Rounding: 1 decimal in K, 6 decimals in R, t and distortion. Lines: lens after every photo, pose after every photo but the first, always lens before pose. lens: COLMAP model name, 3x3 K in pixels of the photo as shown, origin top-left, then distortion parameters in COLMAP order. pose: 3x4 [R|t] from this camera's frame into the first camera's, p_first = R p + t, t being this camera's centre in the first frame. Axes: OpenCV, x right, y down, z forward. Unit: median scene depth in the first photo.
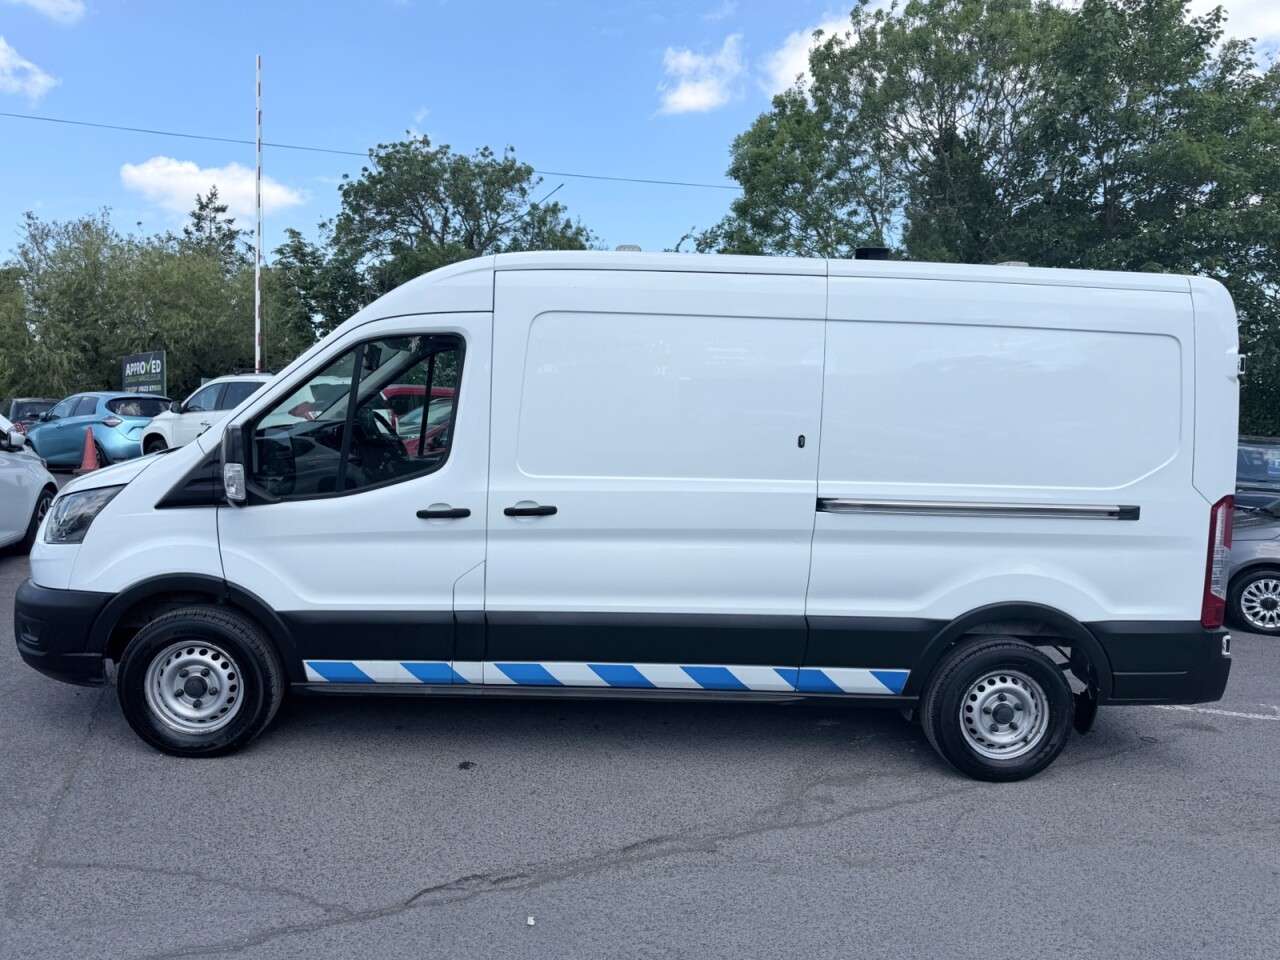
lens RADIAL K [[945.8, 0, 652.6], [0, 945.8, 477.8], [0, 0, 1]] dist [0.007069, -0.020321]
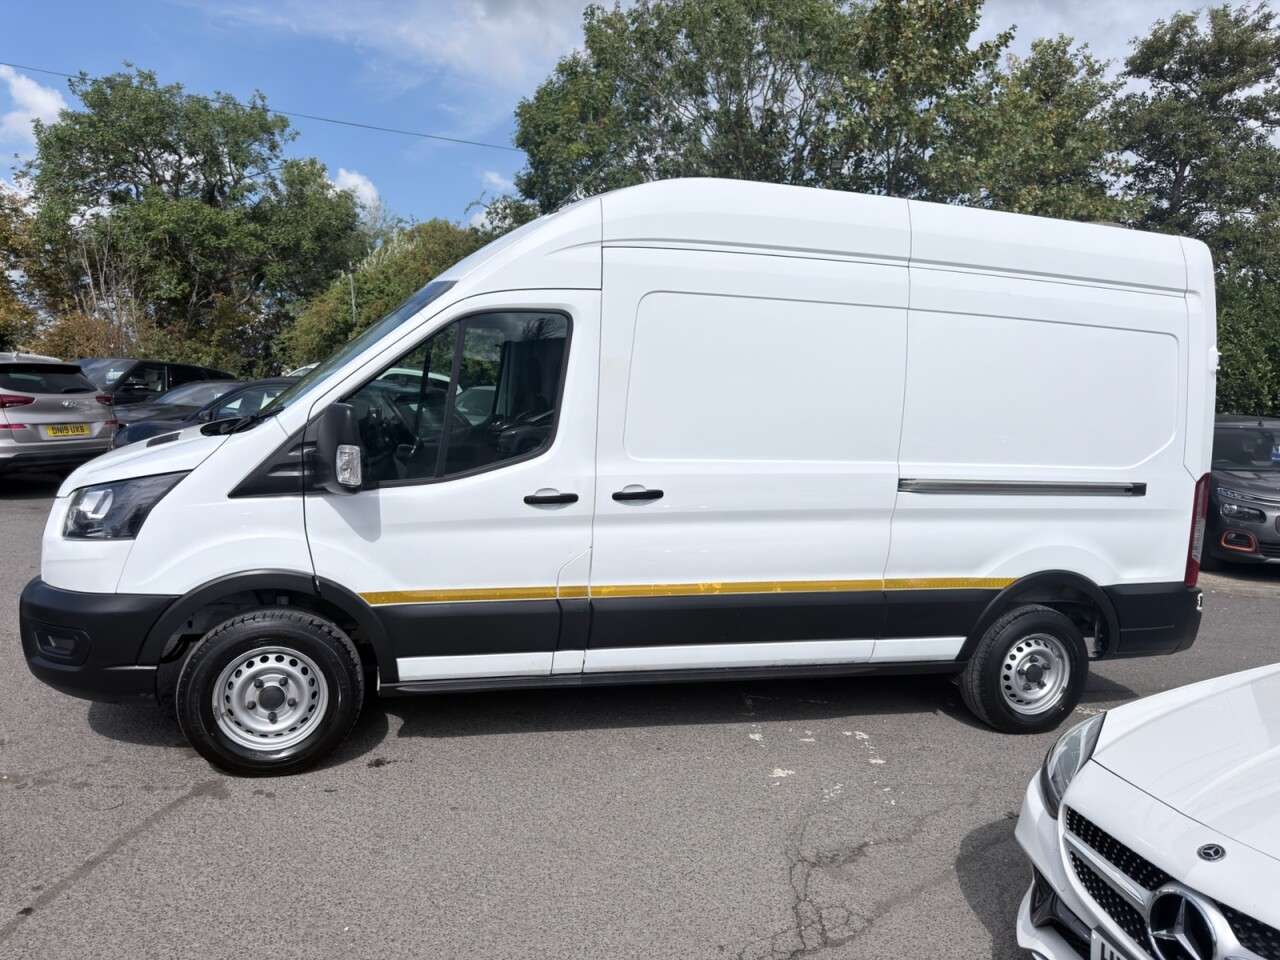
lens RADIAL K [[945.8, 0, 632.2], [0, 945.8, 486.9], [0, 0, 1]] dist [0.007069, -0.020321]
pose [[0.967832, -0.011301, 0.251342, -0.374423], [0.002273, 0.999343, 0.036177, -0.008068], [-0.251586, -0.034442, 0.967222, 0.058128]]
